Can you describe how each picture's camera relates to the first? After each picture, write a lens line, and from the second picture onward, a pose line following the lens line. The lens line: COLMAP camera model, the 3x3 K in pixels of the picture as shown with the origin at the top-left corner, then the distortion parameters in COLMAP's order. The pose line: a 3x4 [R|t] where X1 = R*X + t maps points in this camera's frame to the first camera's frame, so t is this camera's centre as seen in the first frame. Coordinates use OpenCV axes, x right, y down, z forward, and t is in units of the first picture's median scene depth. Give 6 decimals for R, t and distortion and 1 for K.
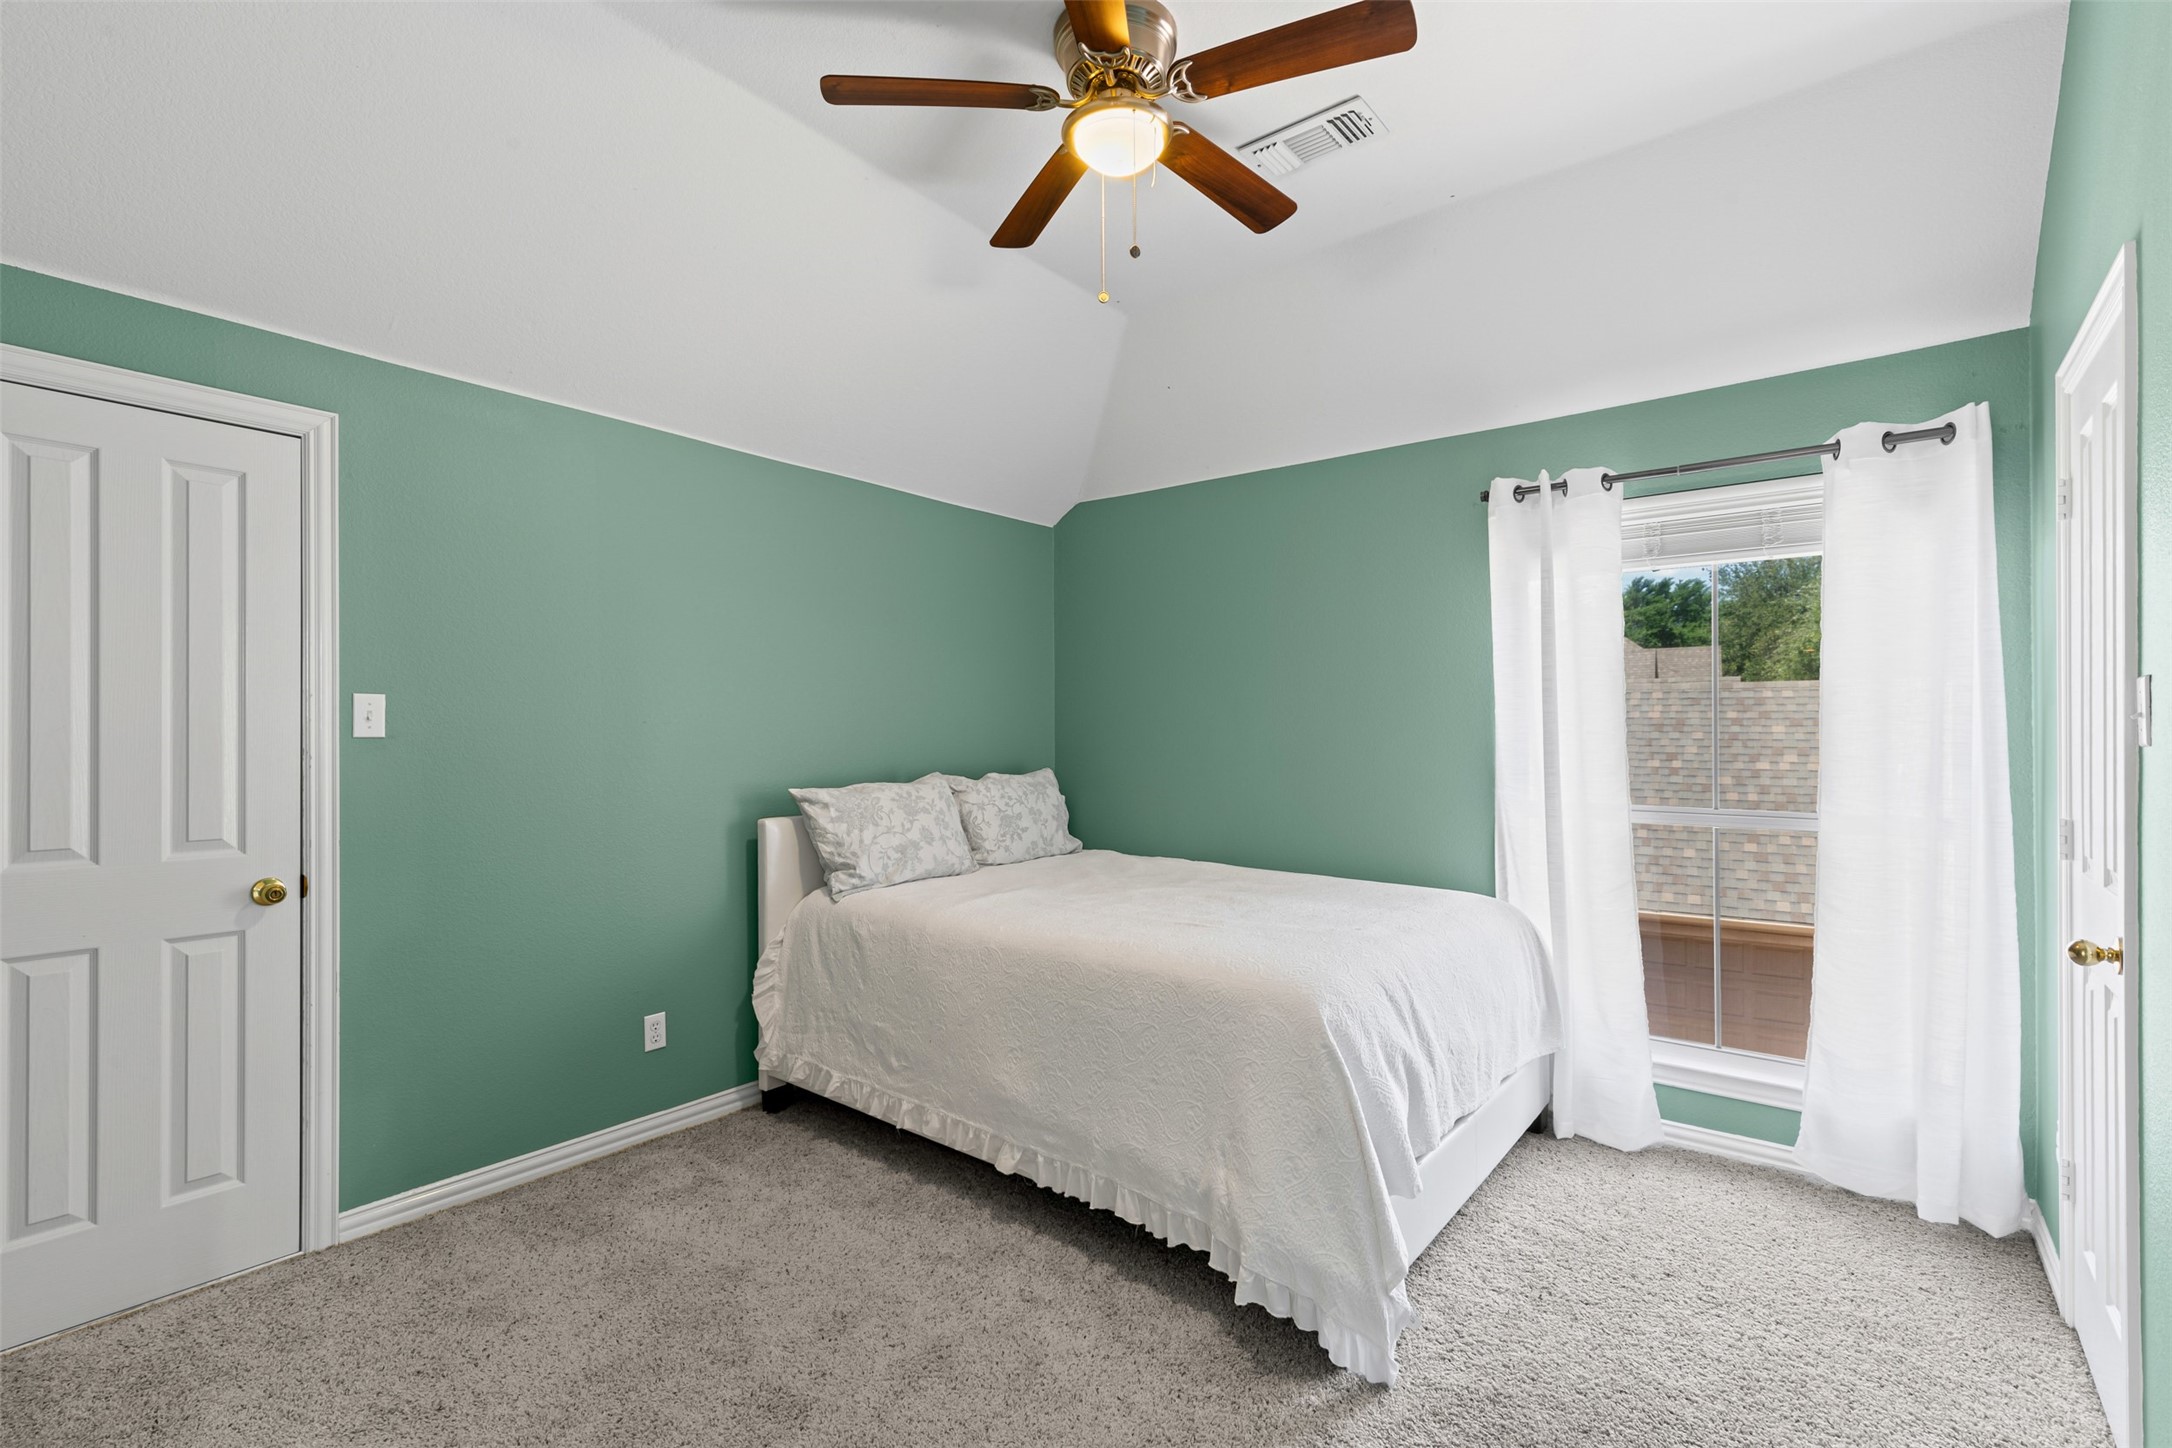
lens RADIAL K [[983.5, 0, 1087.6], [0, 983.5, 721.9], [0, 0, 1]] dist [0.001566, 0.000127]
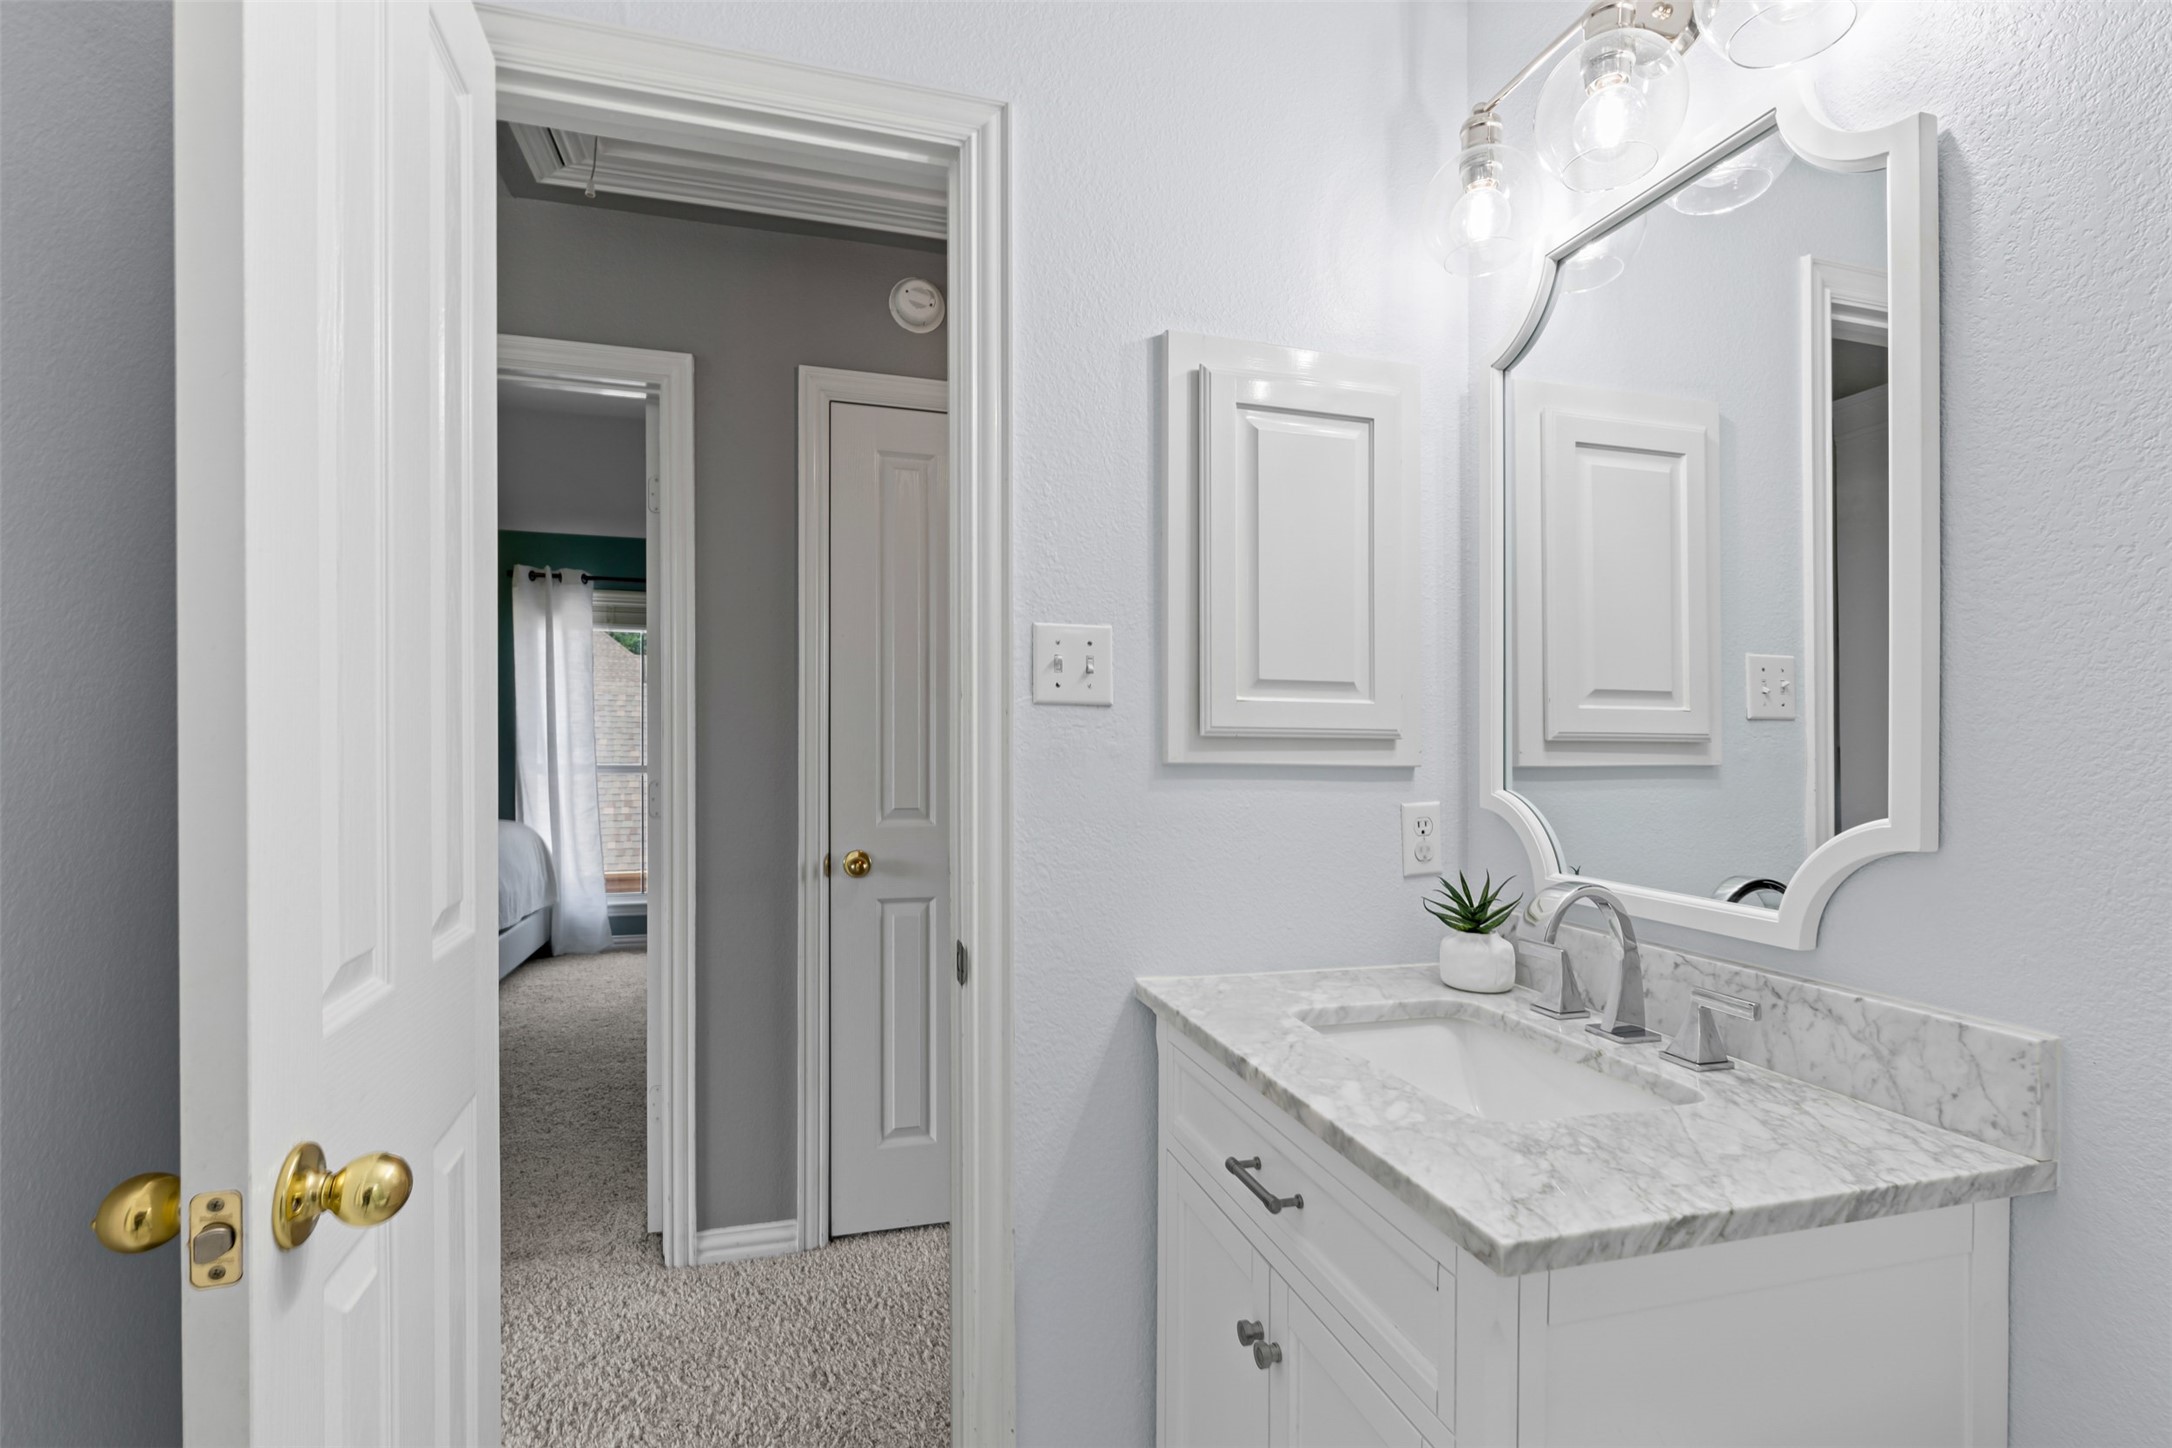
lens RADIAL K [[983.5, 0, 1085.6], [0, 983.5, 729.6], [0, 0, 1]] dist [0.001566, 0.000127]
pose [[0.586935, 0.000294, 0.809634, -0.373673], [-0.006970, 0.999965, 0.004690, 0.015608], [-0.809604, -0.008396, 0.586917, -0.765625]]
